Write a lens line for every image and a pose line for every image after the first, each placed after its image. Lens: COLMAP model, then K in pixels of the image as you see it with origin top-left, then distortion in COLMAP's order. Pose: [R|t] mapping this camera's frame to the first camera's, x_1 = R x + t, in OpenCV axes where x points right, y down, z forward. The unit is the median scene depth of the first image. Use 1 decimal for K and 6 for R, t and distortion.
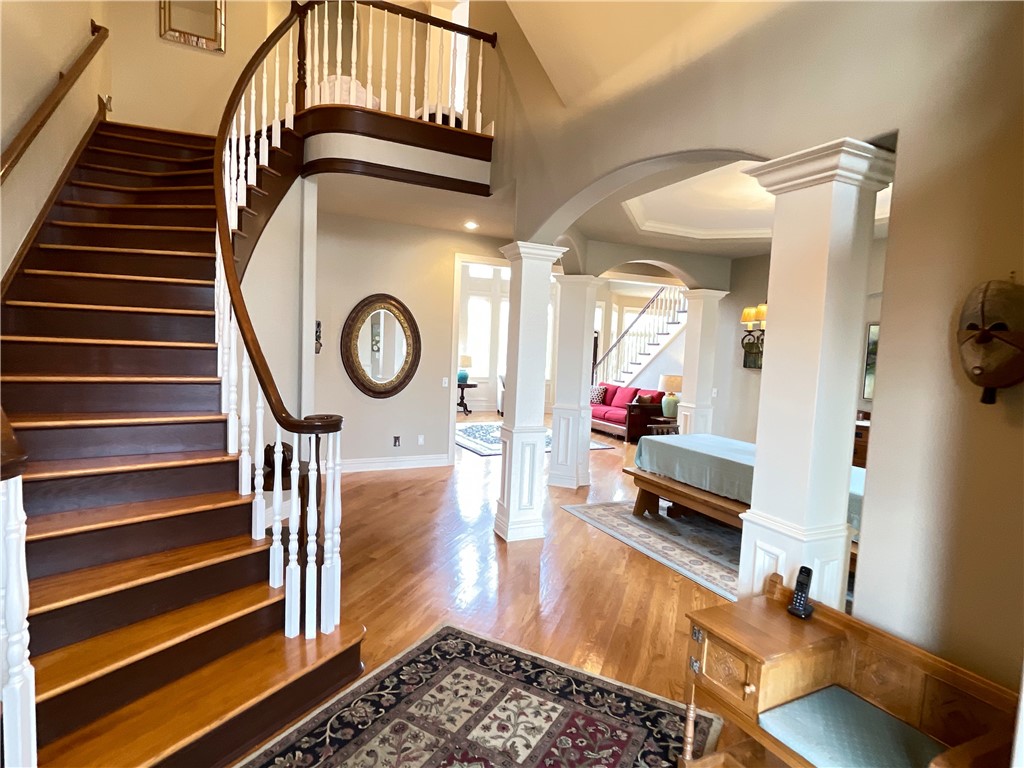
lens RADIAL K [[551.3, 0, 512.2], [0, 551.3, 385.7], [0, 0, 1]] dist [-0.005555, -0.000756]
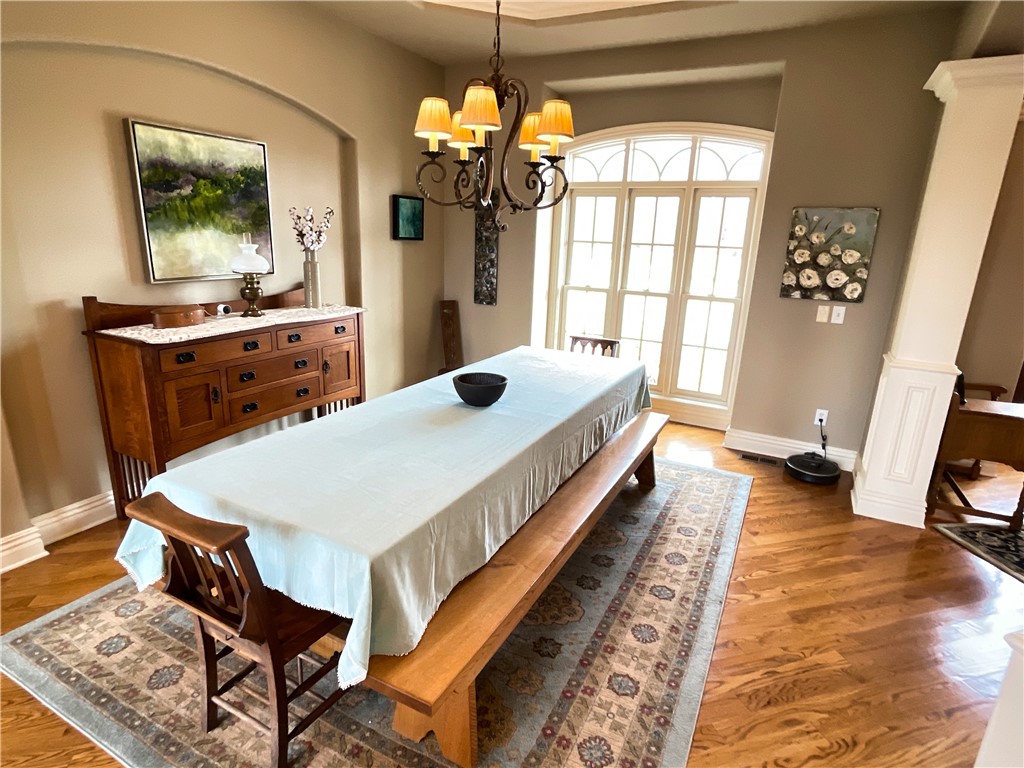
lens RADIAL K [[551.3, 0, 517.1], [0, 551.3, 385.3], [0, 0, 1]] dist [-0.005555, -0.000756]
pose [[-0.594389, -0.277804, 0.754670, 0.042951], [-0.003783, 0.939392, 0.342824, -0.079287], [-0.804169, 0.200916, -0.559415, 1.326082]]
